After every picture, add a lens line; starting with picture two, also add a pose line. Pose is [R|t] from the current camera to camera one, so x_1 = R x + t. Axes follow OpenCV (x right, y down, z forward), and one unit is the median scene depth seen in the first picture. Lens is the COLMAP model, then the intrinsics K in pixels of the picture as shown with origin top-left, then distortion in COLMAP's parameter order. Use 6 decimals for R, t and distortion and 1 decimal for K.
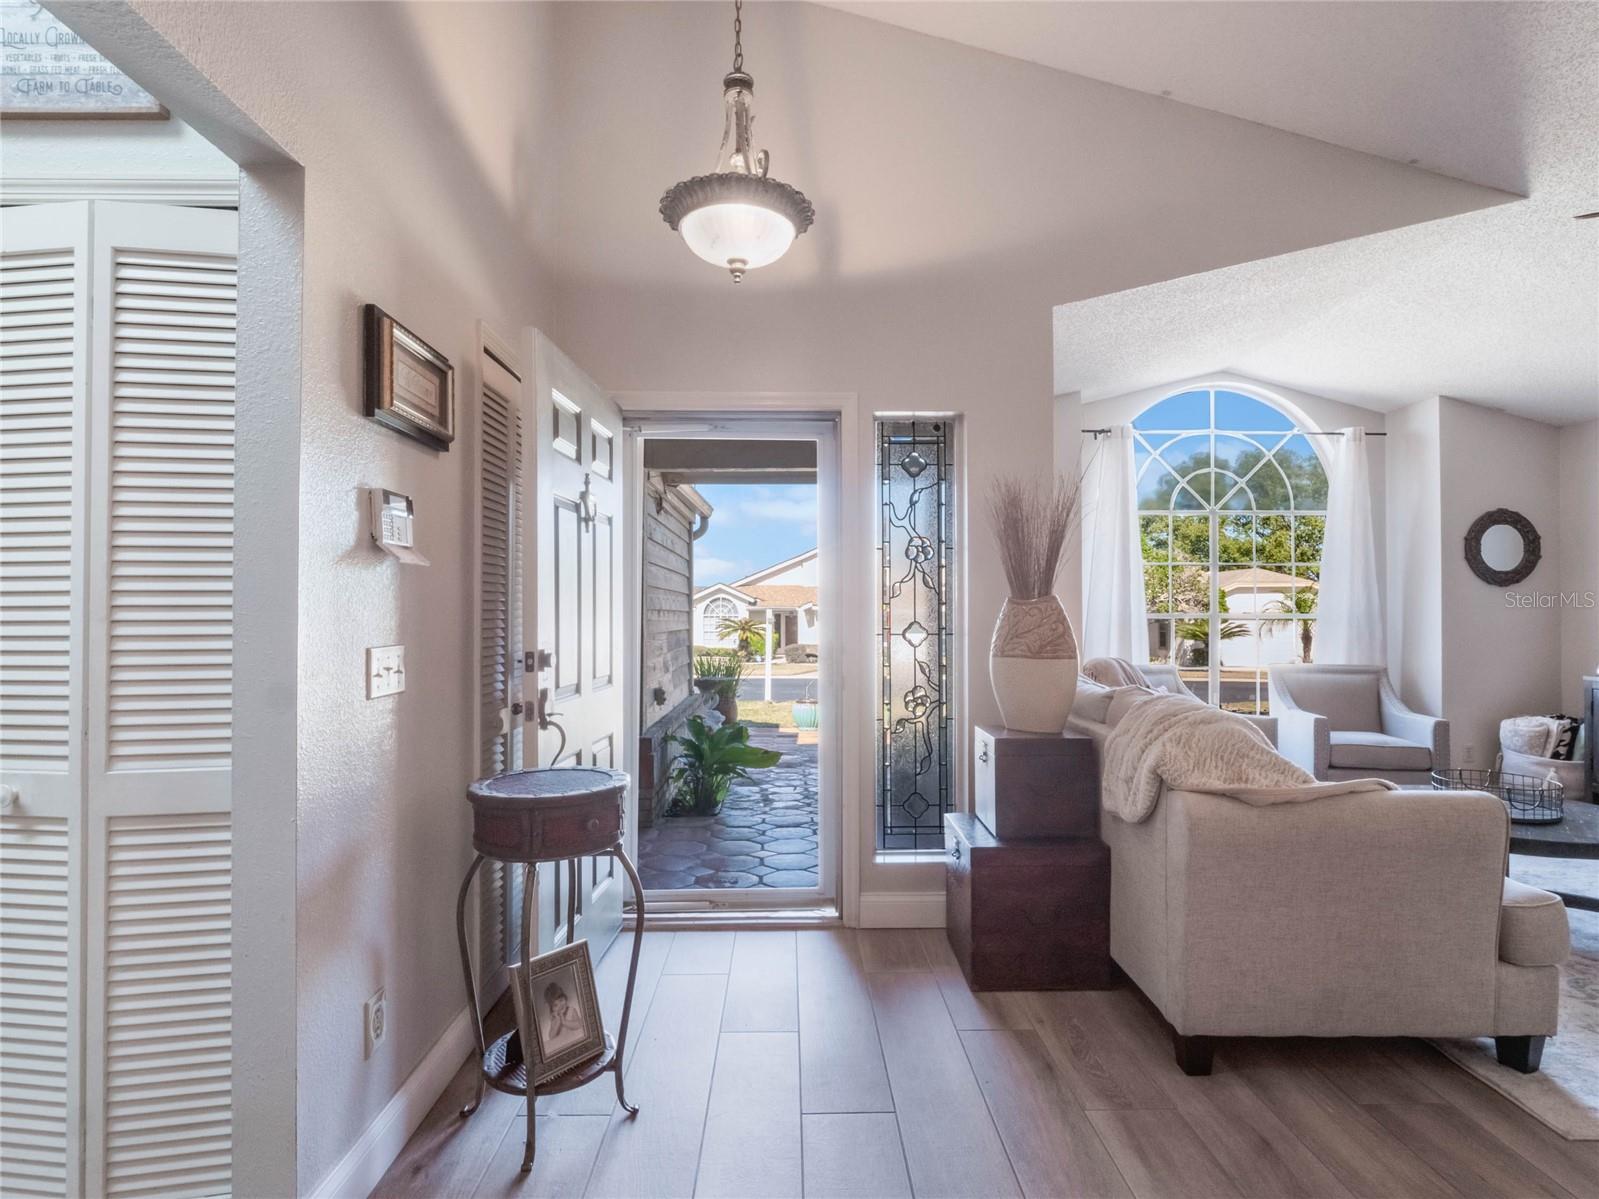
lens RADIAL K [[836.2, 0, 796.9], [0, 836.2, 605.7], [0, 0, 1]] dist [-0.002319, -0.001494]
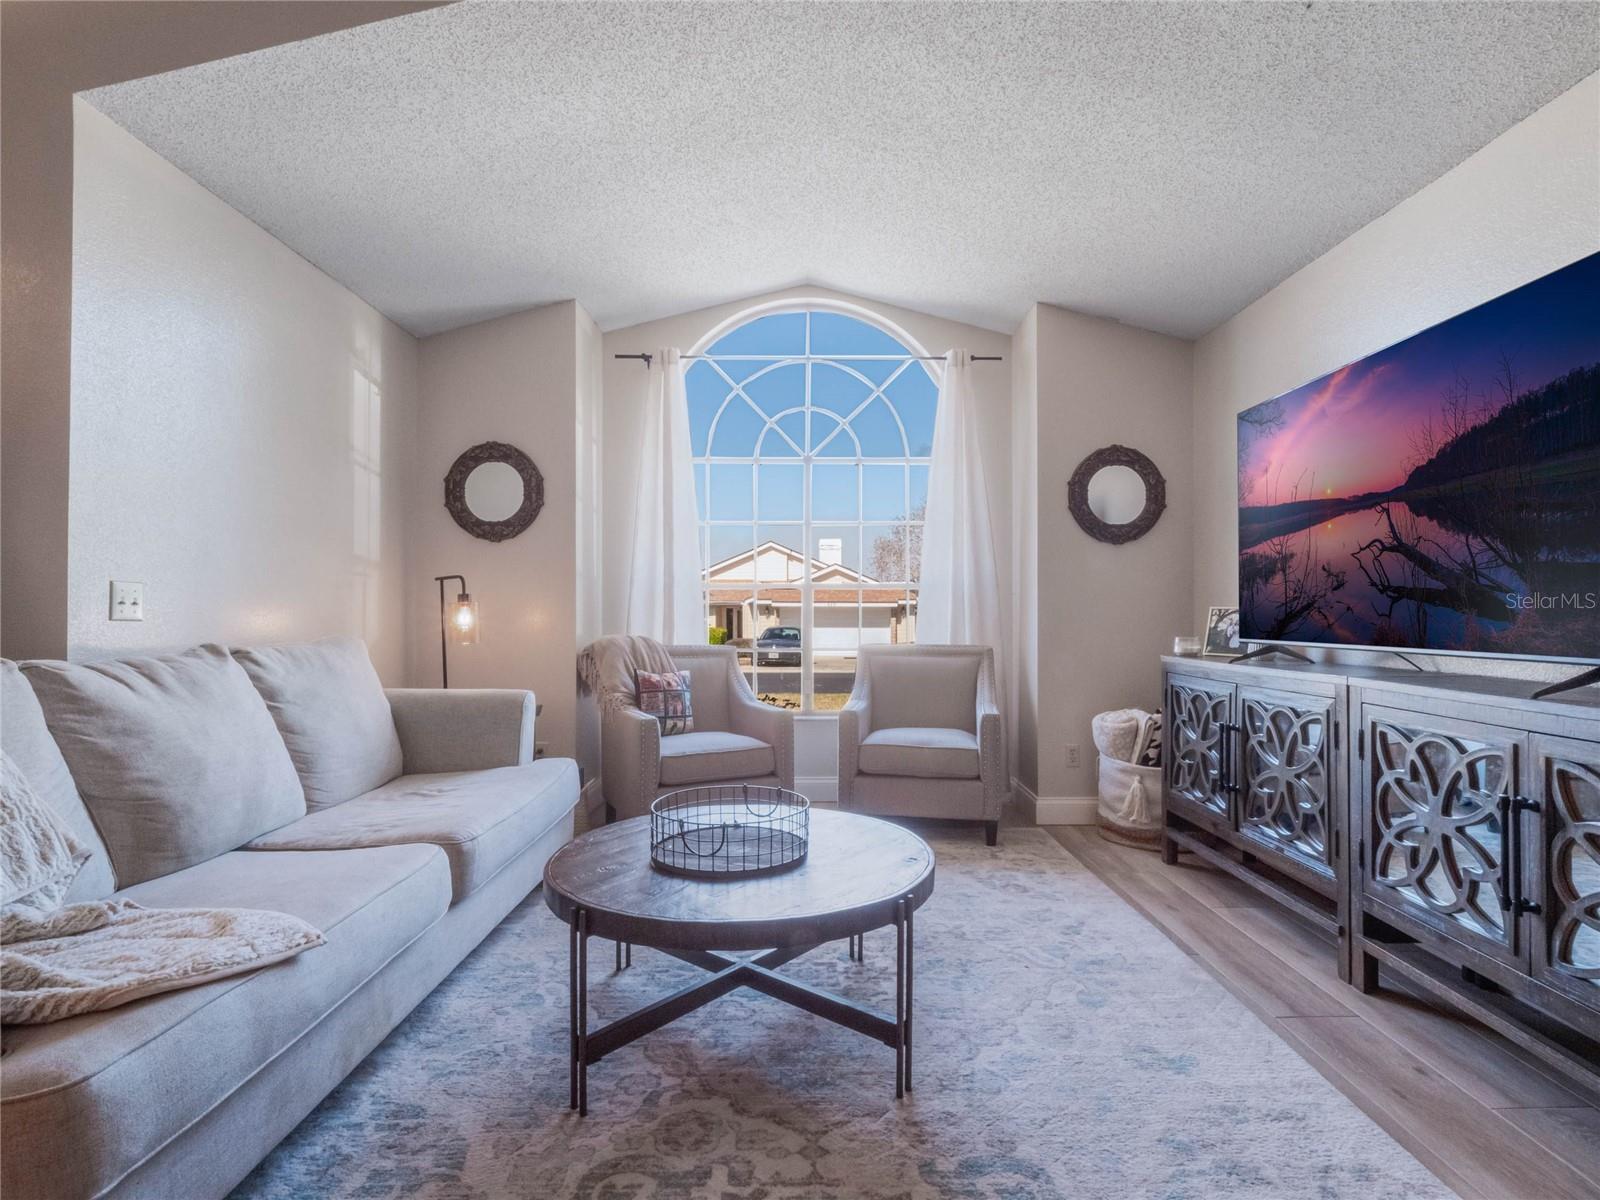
lens RADIAL K [[822.8, 0, 800.0], [0, 822.8, 600.0], [0, 0, 1]] dist [0.005107, -0.000317]
pose [[0.999712, -0.000568, -0.024001, 0.593756], [0.000460, 0.999990, -0.004507, 0.034704], [0.024003, 0.004495, 0.999702, 0.227460]]
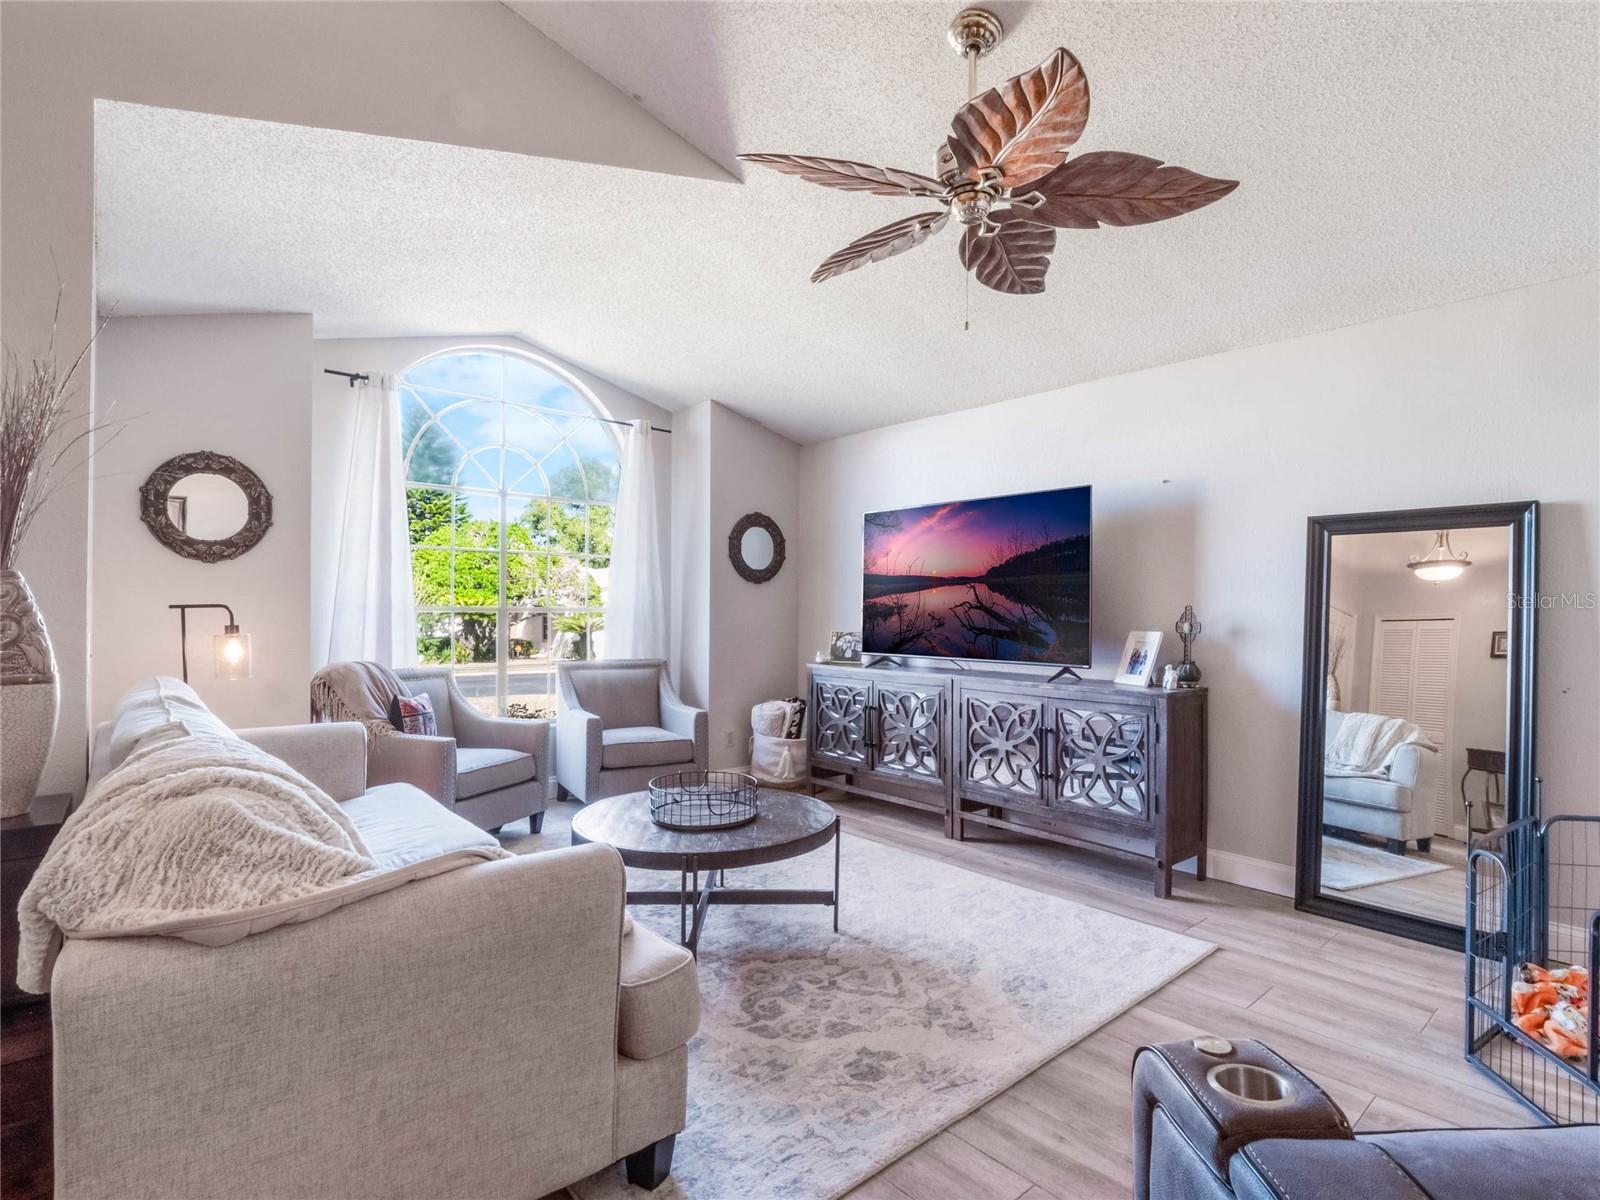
lens RADIAL K [[836.7, 0, 797.4], [0, 836.7, 606.2], [0, 0, 1]] dist [-0.002319, -0.001494]
pose [[0.768710, 0.007087, 0.639558, 0.193009], [-0.012439, 0.999915, 0.003871, 0.001889], [-0.639476, -0.010931, 0.768733, 0.127065]]
